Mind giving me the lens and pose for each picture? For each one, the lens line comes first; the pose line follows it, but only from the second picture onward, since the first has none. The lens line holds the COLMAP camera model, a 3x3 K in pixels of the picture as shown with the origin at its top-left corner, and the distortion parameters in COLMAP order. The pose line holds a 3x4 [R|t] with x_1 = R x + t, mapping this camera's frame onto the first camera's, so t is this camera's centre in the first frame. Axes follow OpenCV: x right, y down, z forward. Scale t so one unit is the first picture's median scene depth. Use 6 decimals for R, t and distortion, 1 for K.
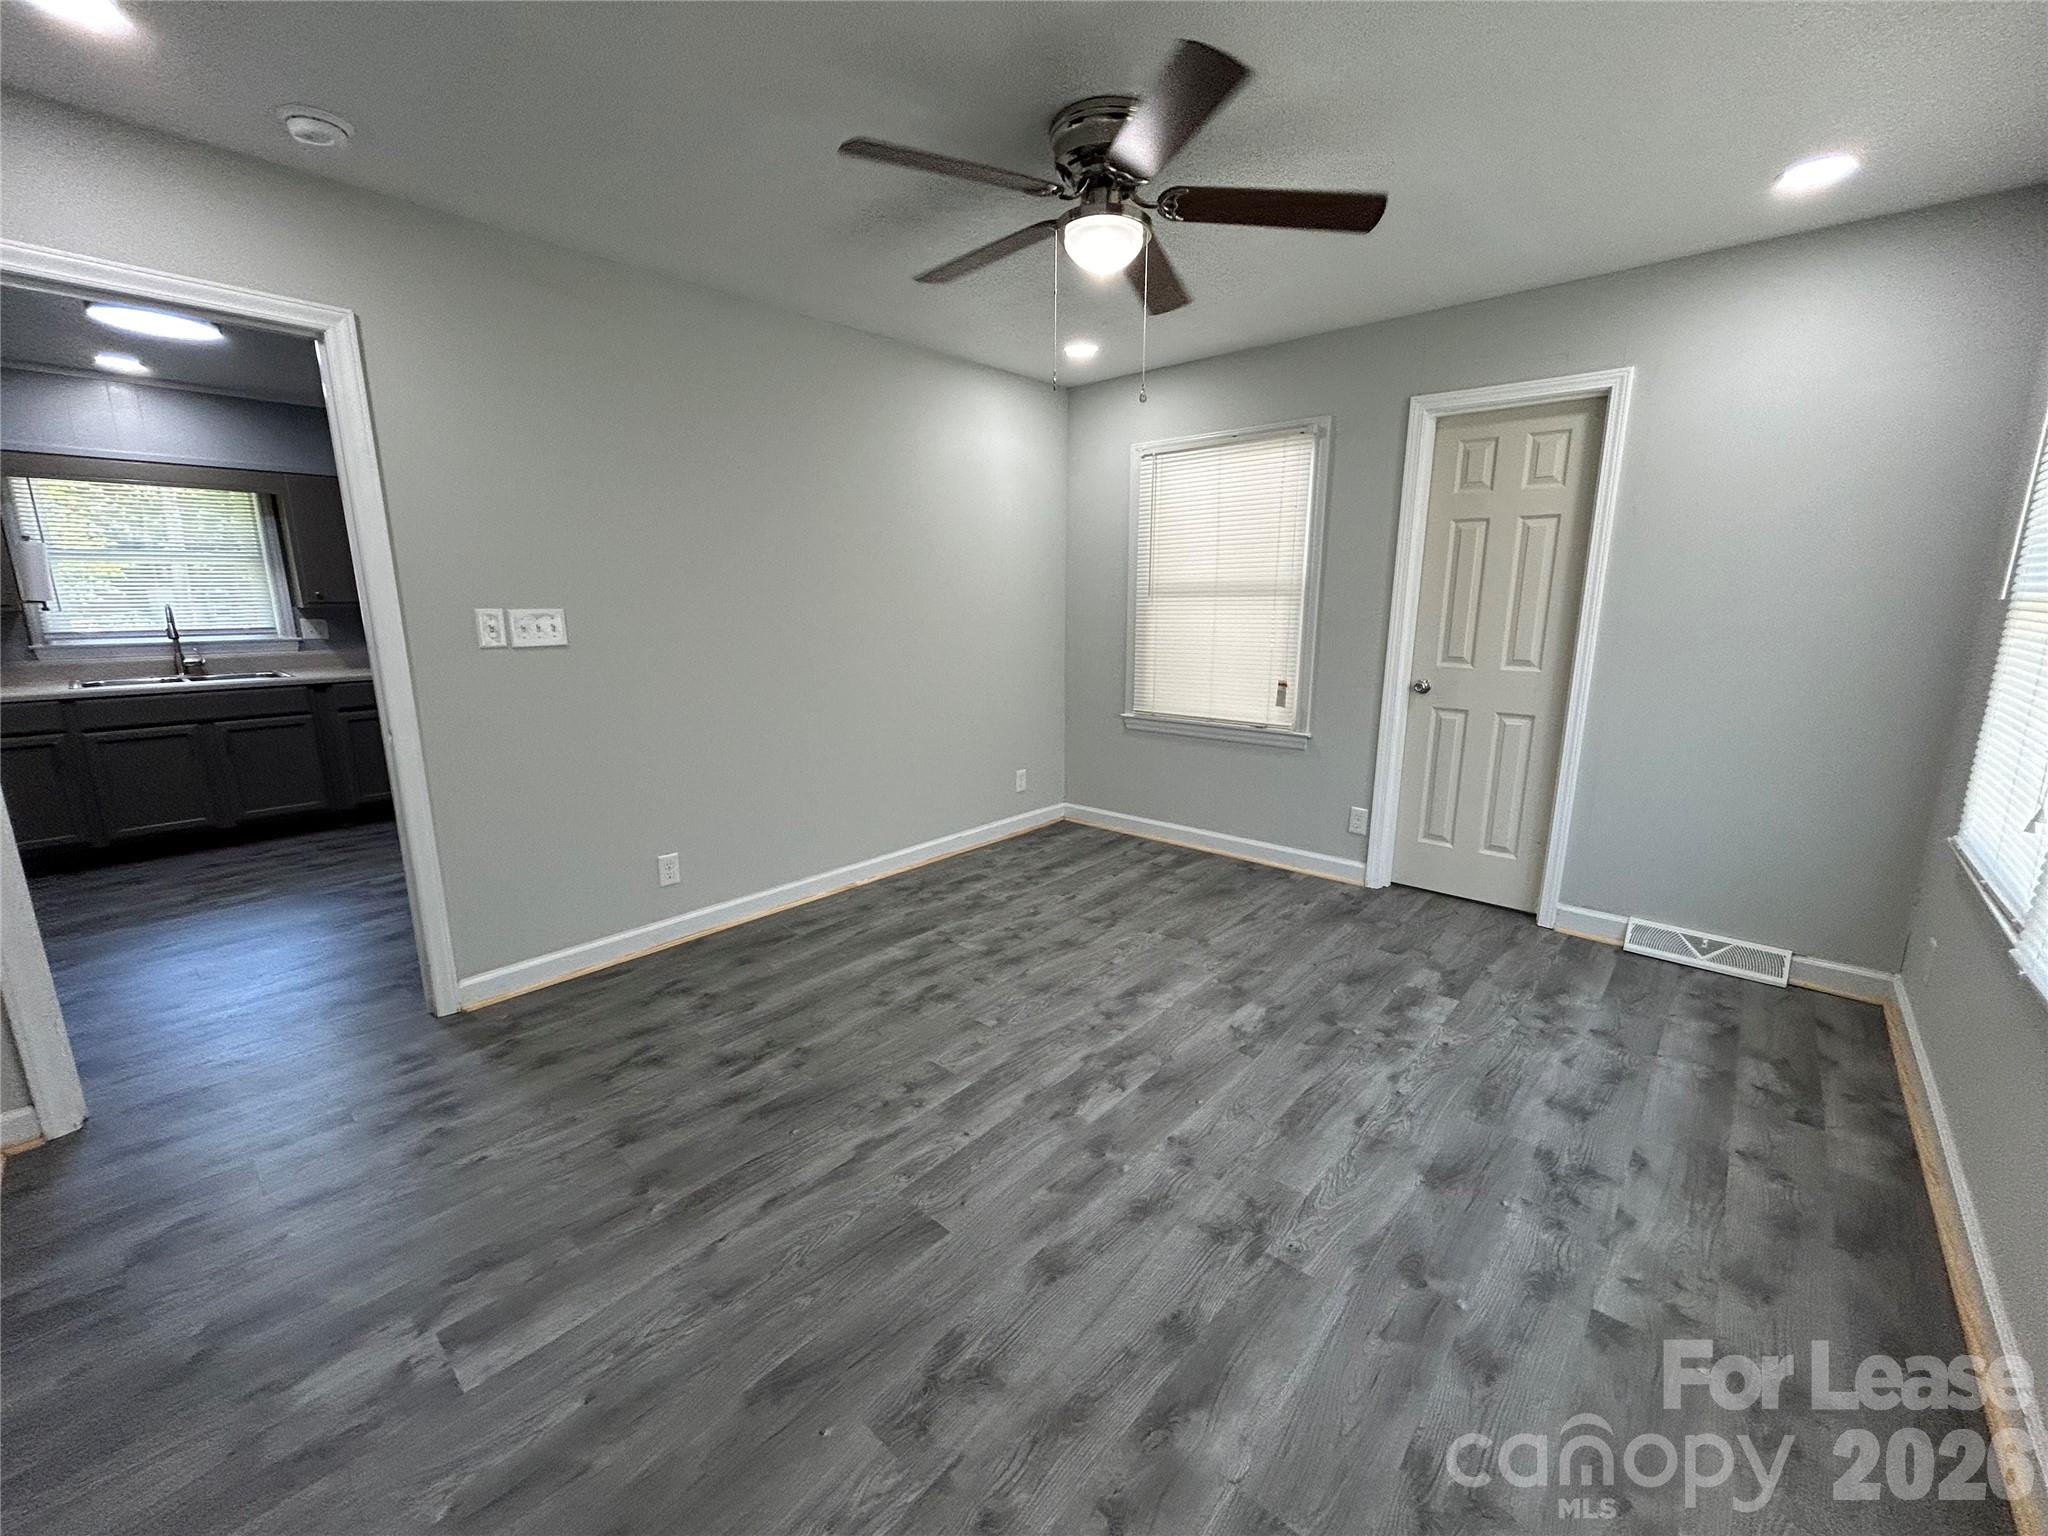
lens RADIAL K [[829.2, 0, 1025.0], [0, 829.2, 768.4], [0, 0, 1]] dist [0.001282, 0.000748]
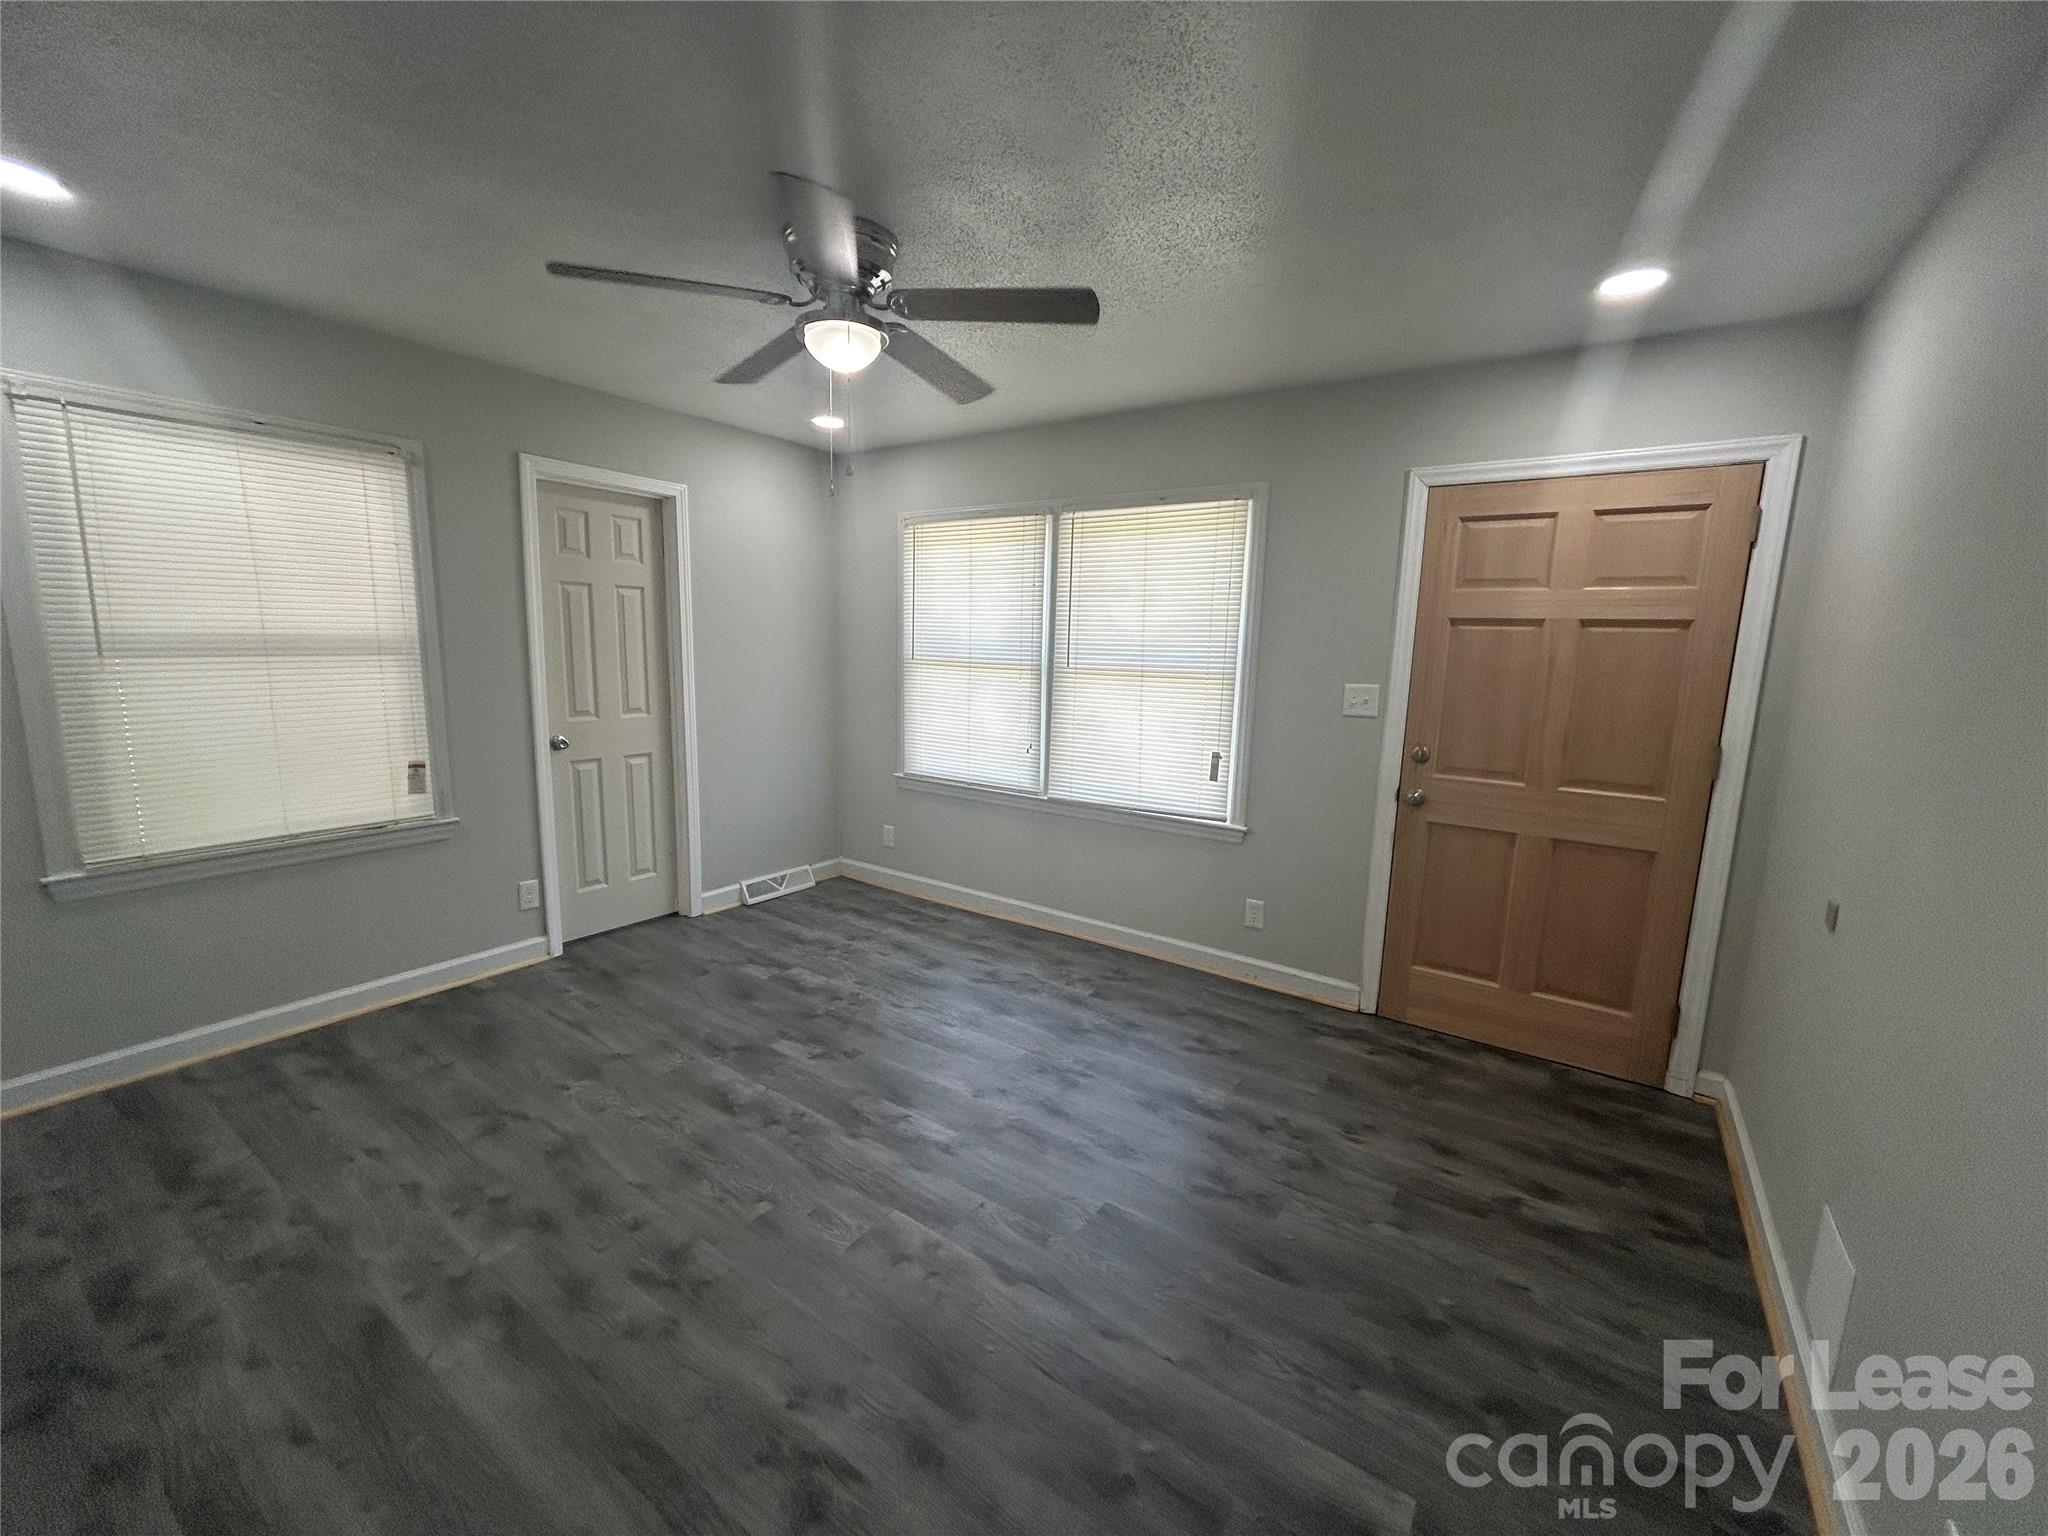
lens RADIAL K [[829.2, 0, 1025.0], [0, 829.2, 768.4], [0, 0, 1]] dist [0.001282, 0.000748]
pose [[-0.122375, -0.157584, 0.979894, -0.645689], [0.179866, 0.967444, 0.178044, -0.162949], [-0.976049, 0.198038, -0.090047, 0.608559]]
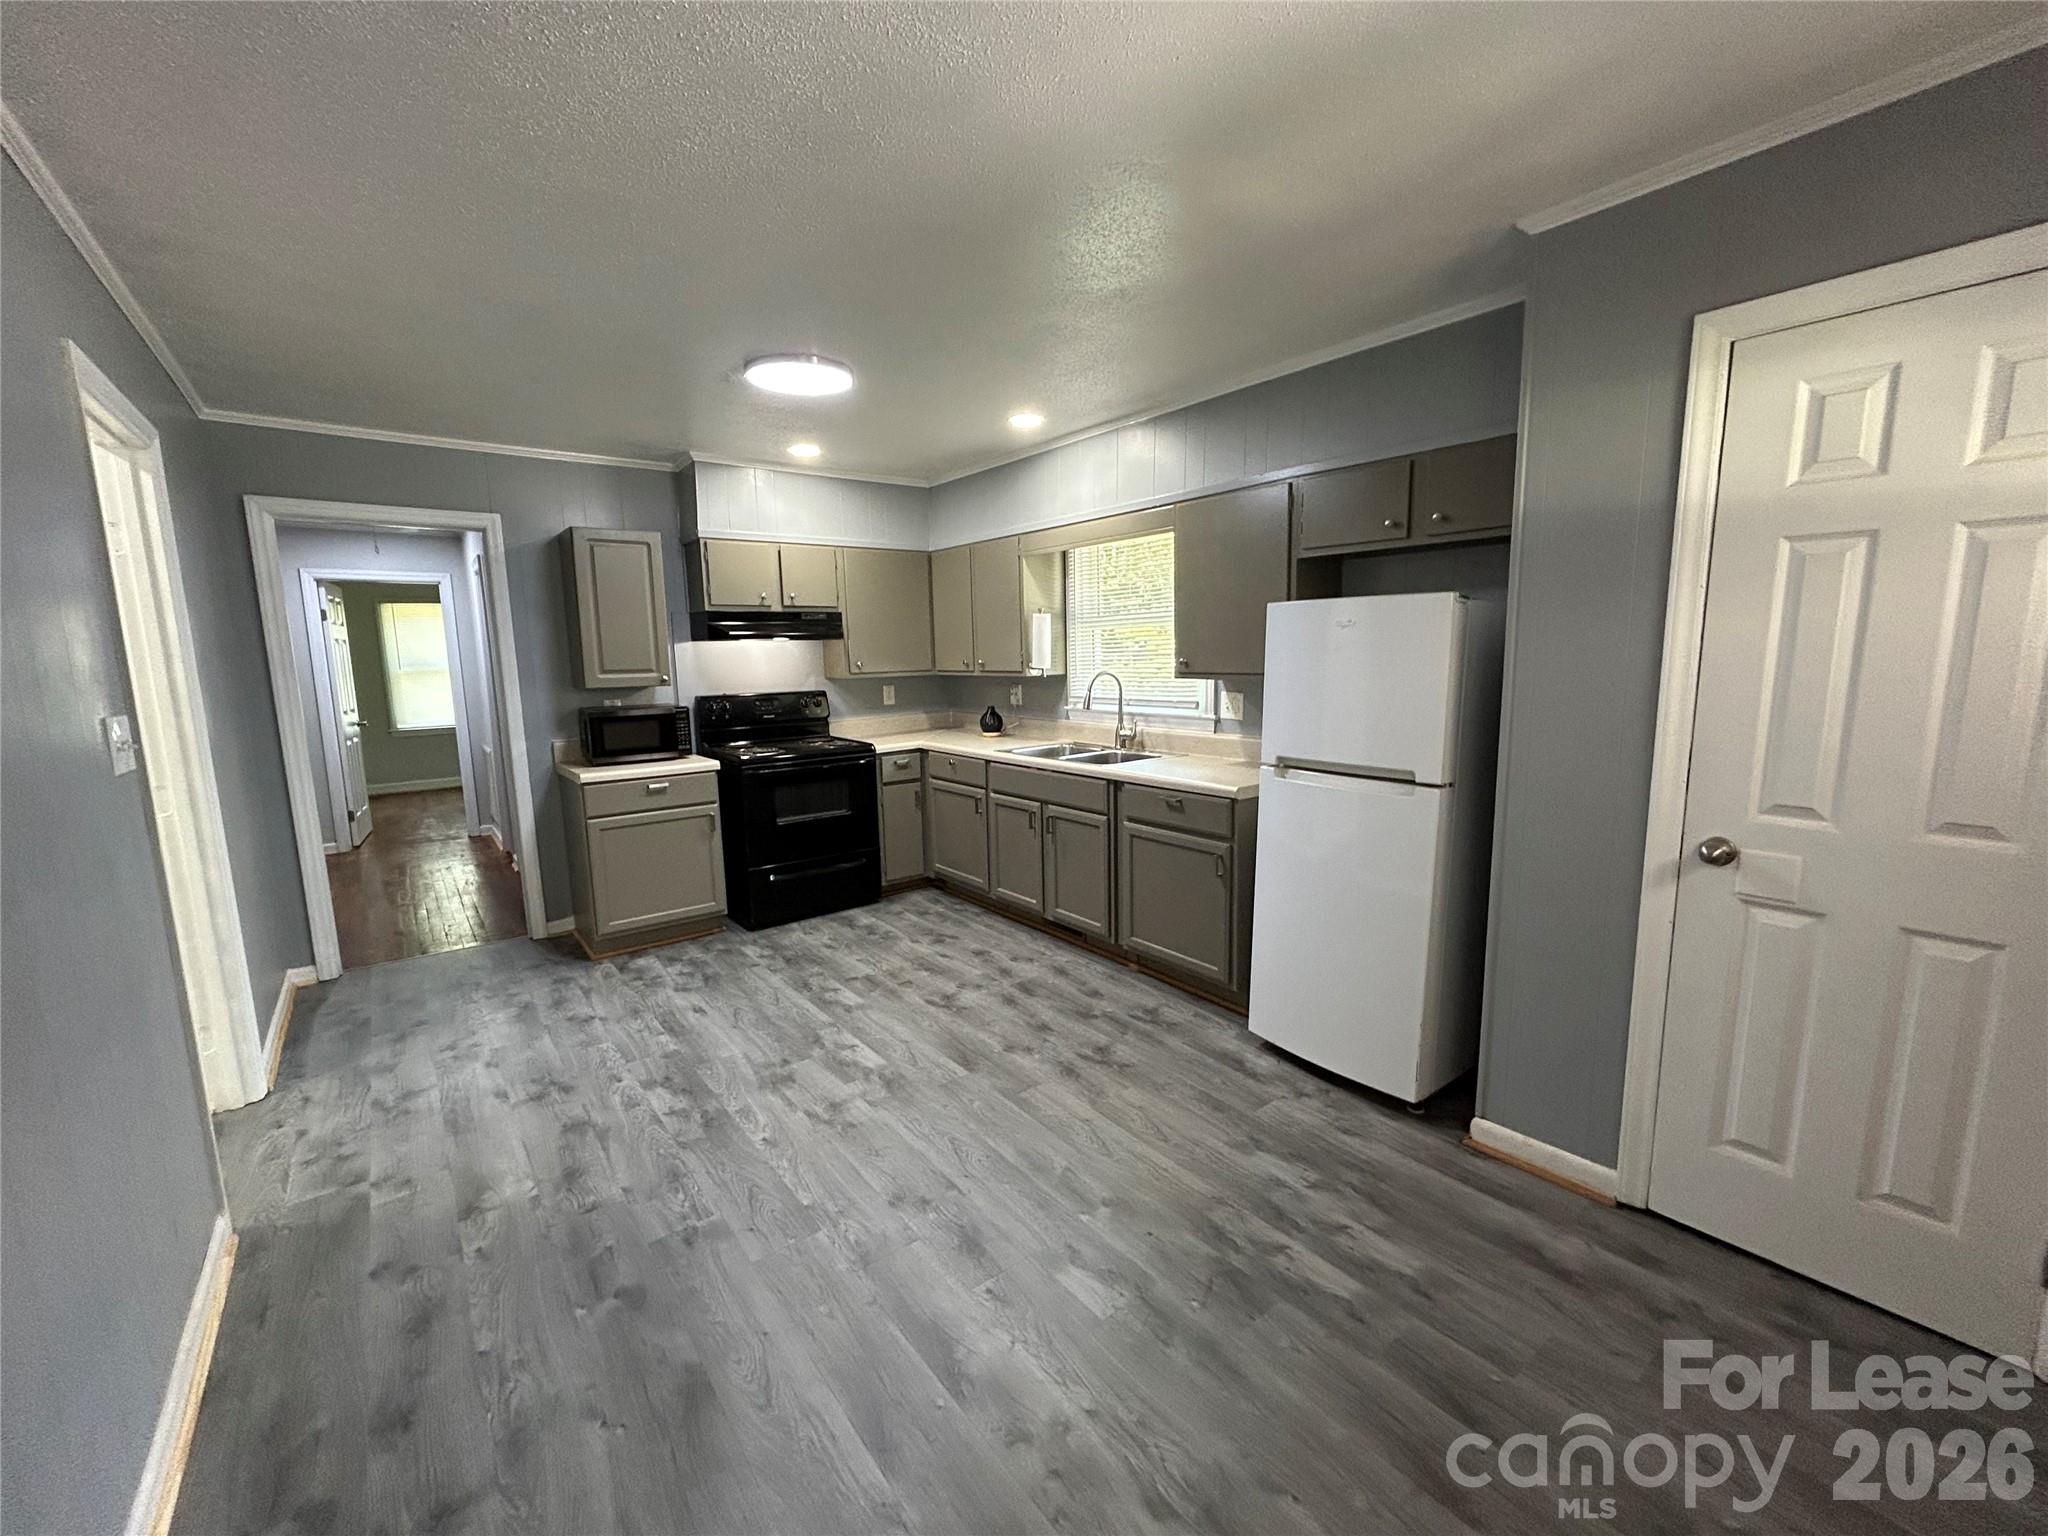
lens RADIAL K [[829.2, 0, 1025.0], [0, 829.2, 768.4], [0, 0, 1]] dist [0.001282, 0.000748]
pose [[-0.179853, 0.148665, -0.972395, -0.147879], [-0.181760, 0.966471, 0.181377, -0.334381], [0.966756, 0.209364, -0.146801, 1.467922]]
